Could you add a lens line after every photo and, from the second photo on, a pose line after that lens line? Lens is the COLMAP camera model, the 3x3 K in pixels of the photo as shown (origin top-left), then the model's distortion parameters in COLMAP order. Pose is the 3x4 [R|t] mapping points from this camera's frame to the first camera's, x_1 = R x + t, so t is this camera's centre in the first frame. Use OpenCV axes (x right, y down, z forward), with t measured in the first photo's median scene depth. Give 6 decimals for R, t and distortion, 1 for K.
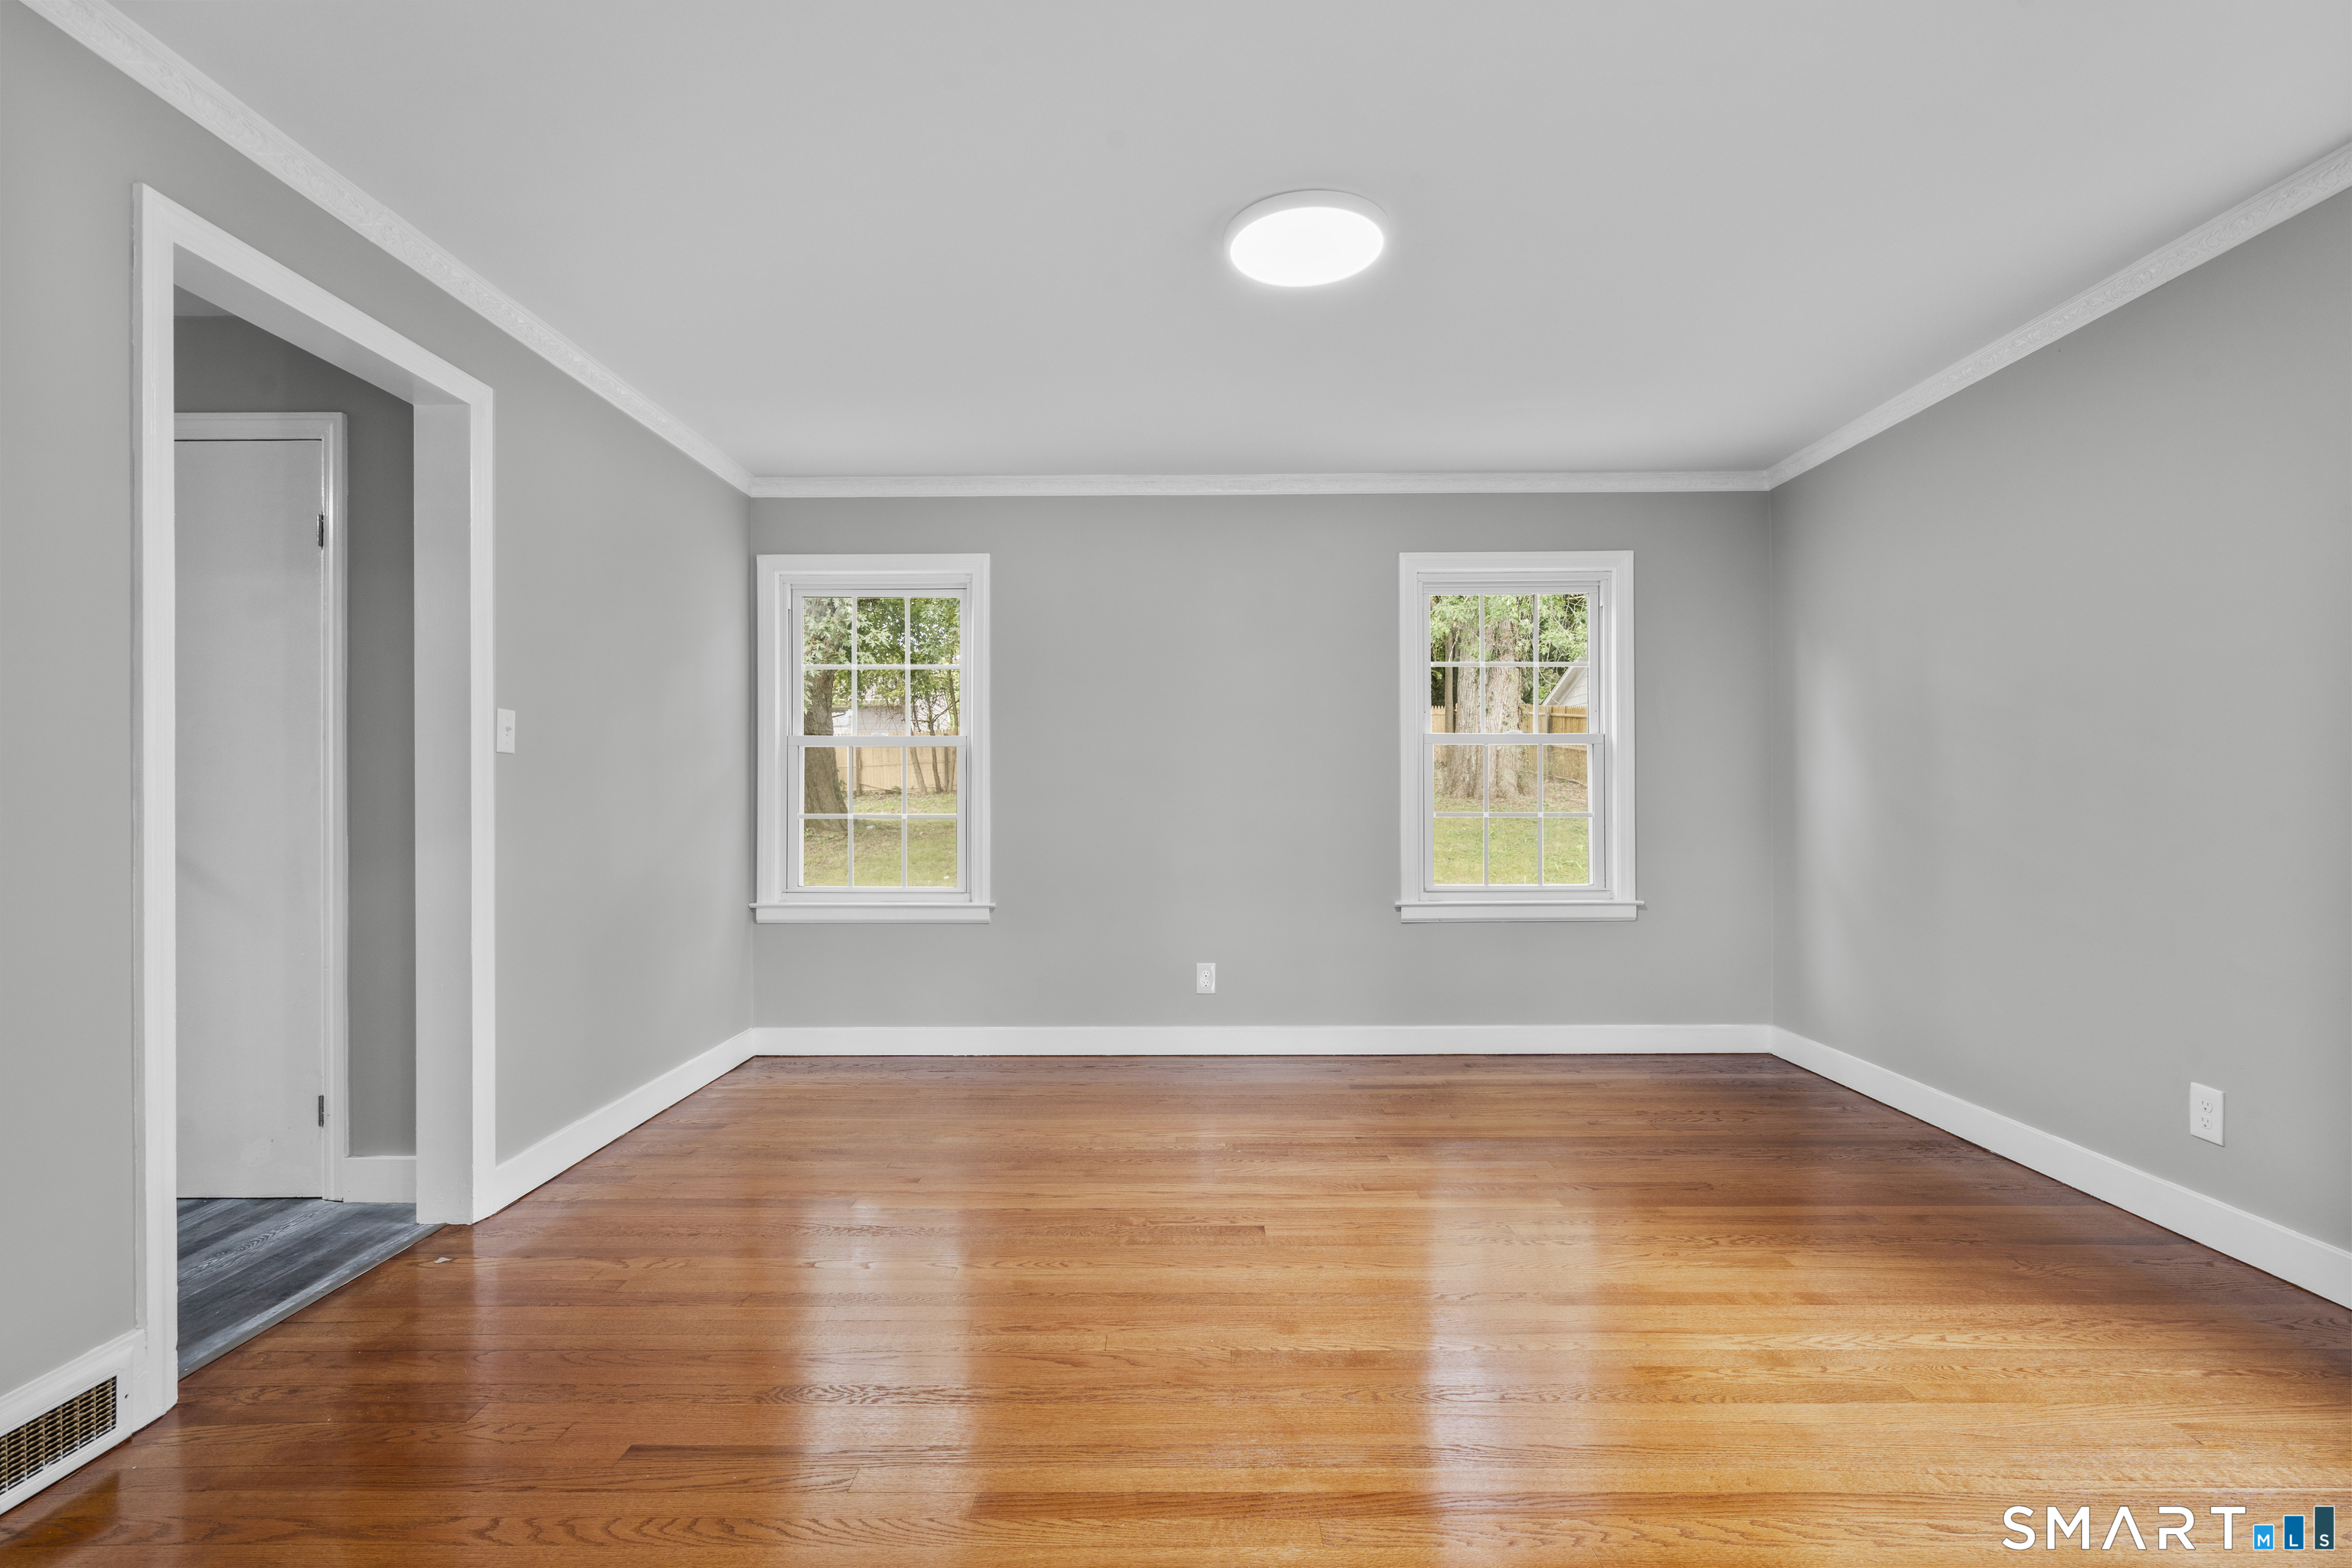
lens RADIAL K [[1054.2, 0, 1183.0], [0, 1054.2, 797.3], [0, 0, 1]] dist [-0.010585, 0.005767]
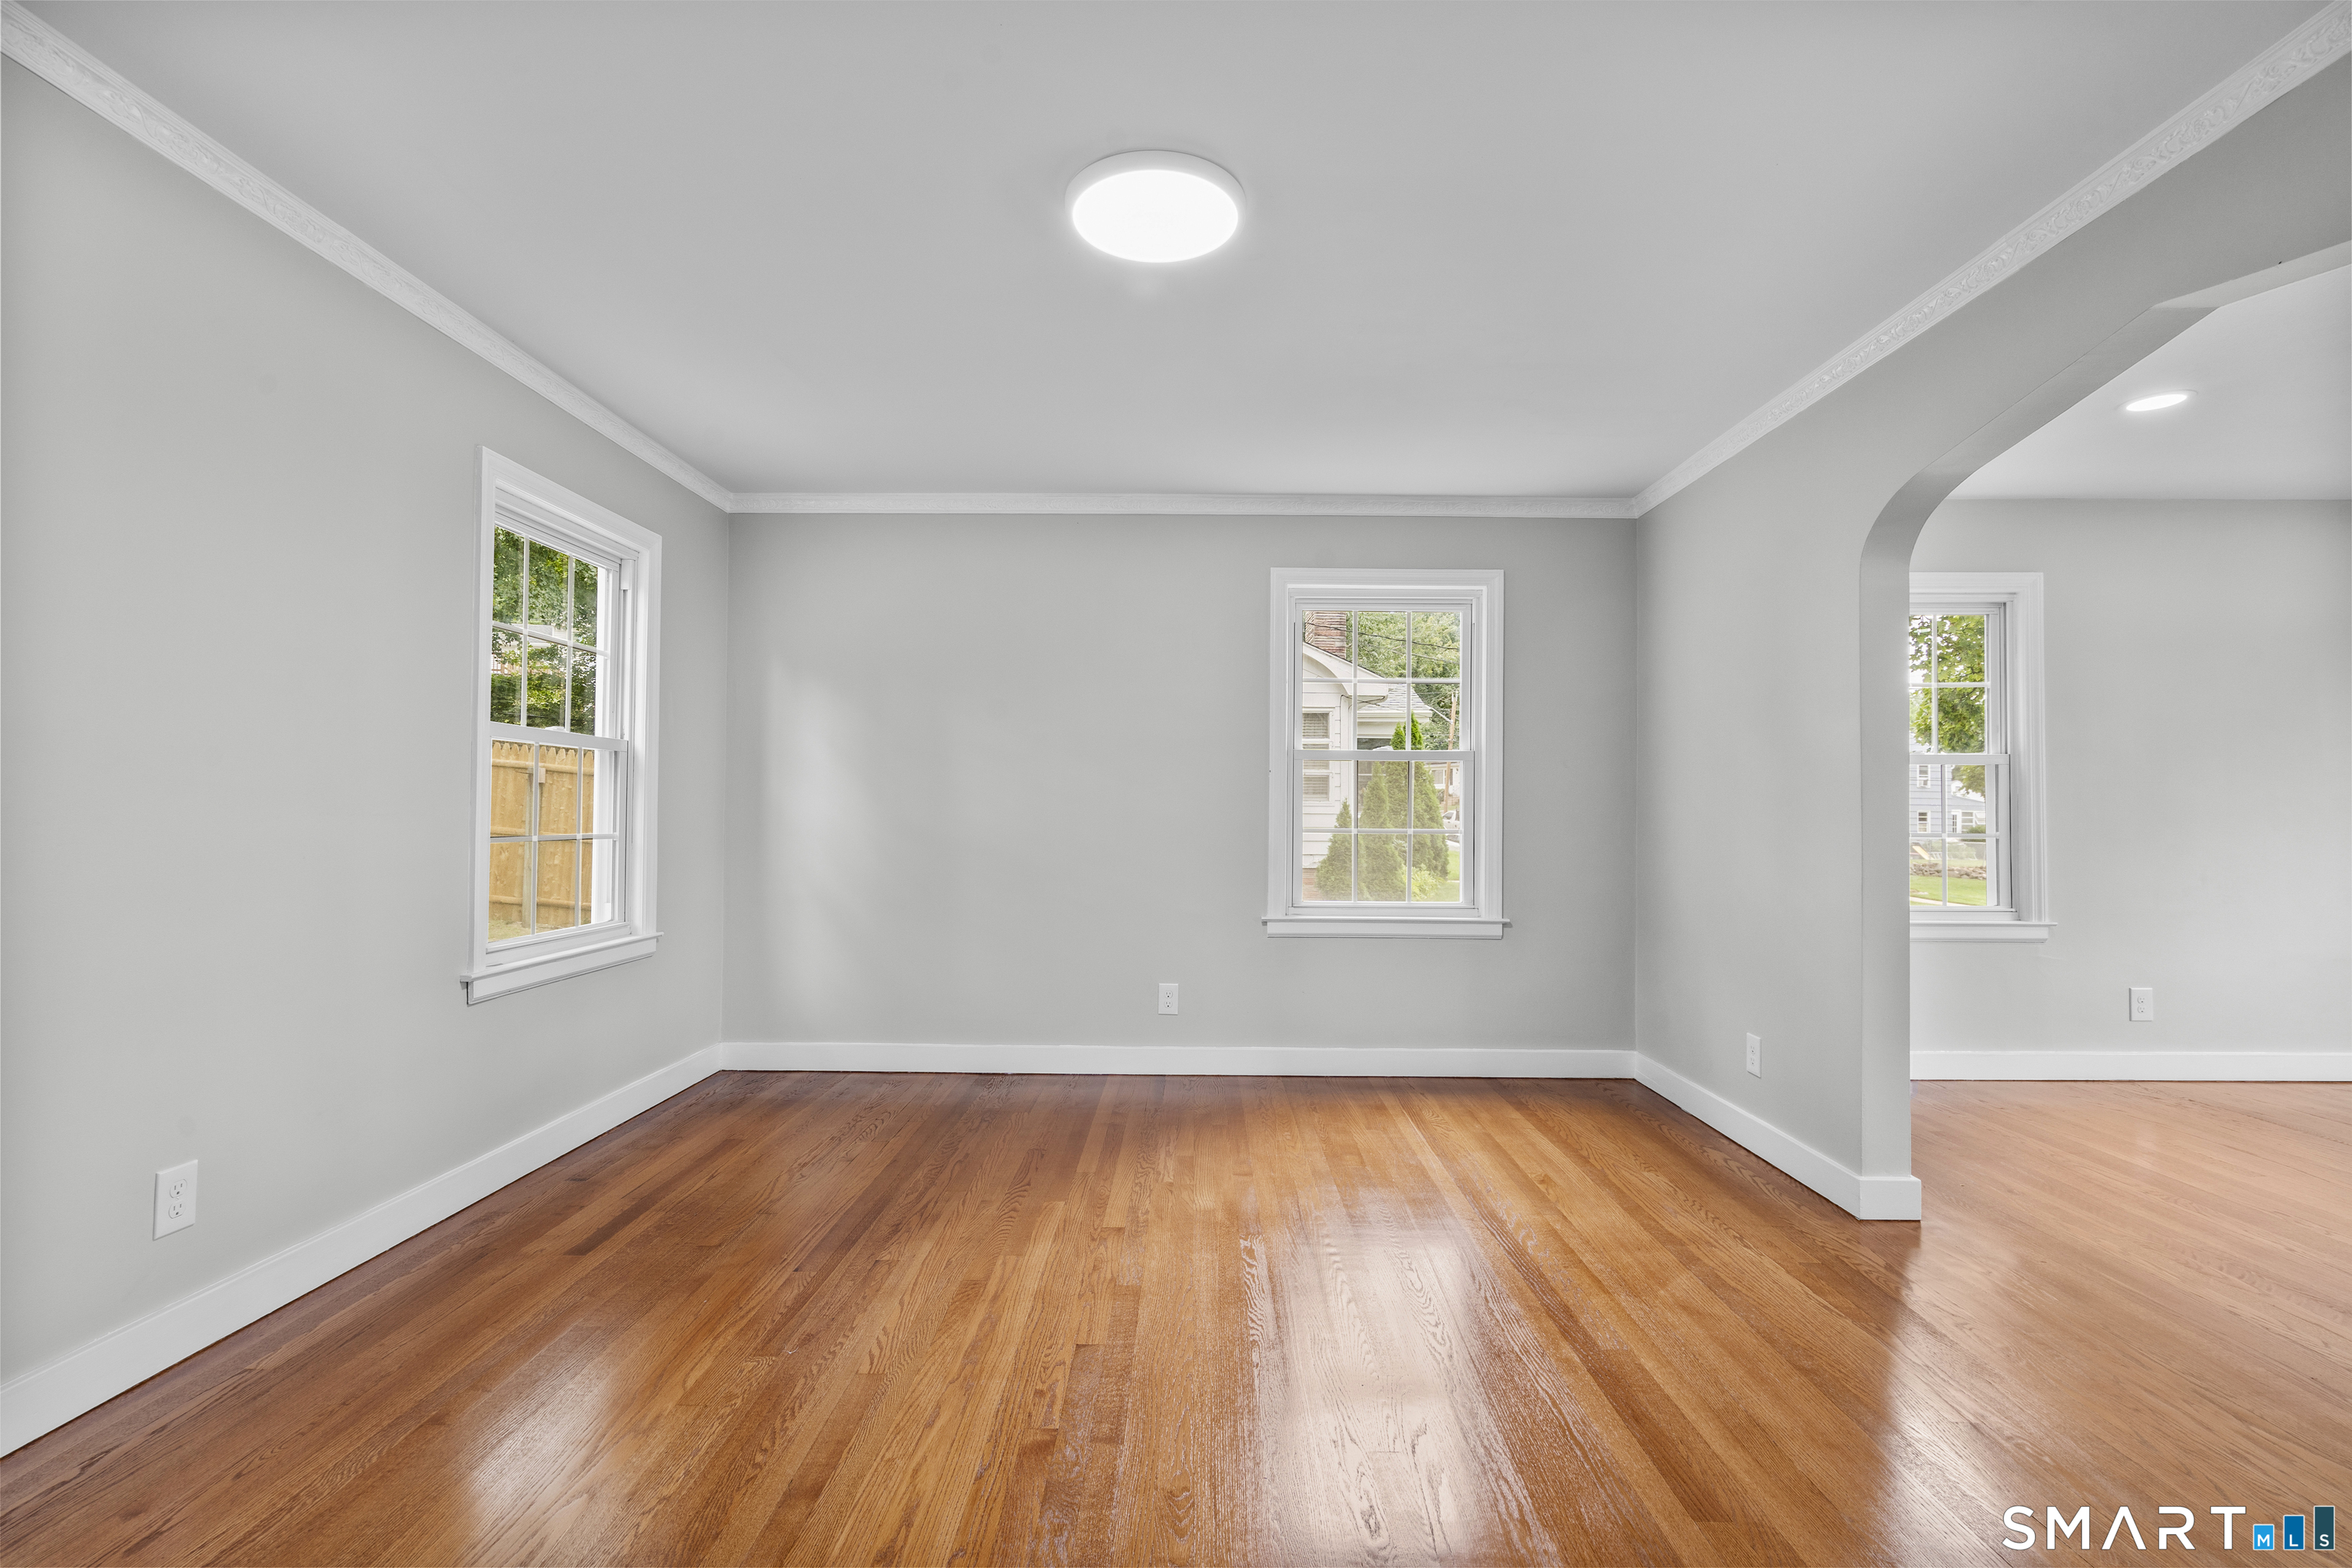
lens RADIAL K [[1054.2, 0, 1183.0], [0, 1054.2, 797.3], [0, 0, 1]] dist [-0.010585, 0.005767]
pose [[0.004403, 0.019493, 0.999800, -0.624014], [-0.005796, 0.999794, -0.019467, -0.000309], [-0.999974, -0.005709, 0.004515, 0.768757]]
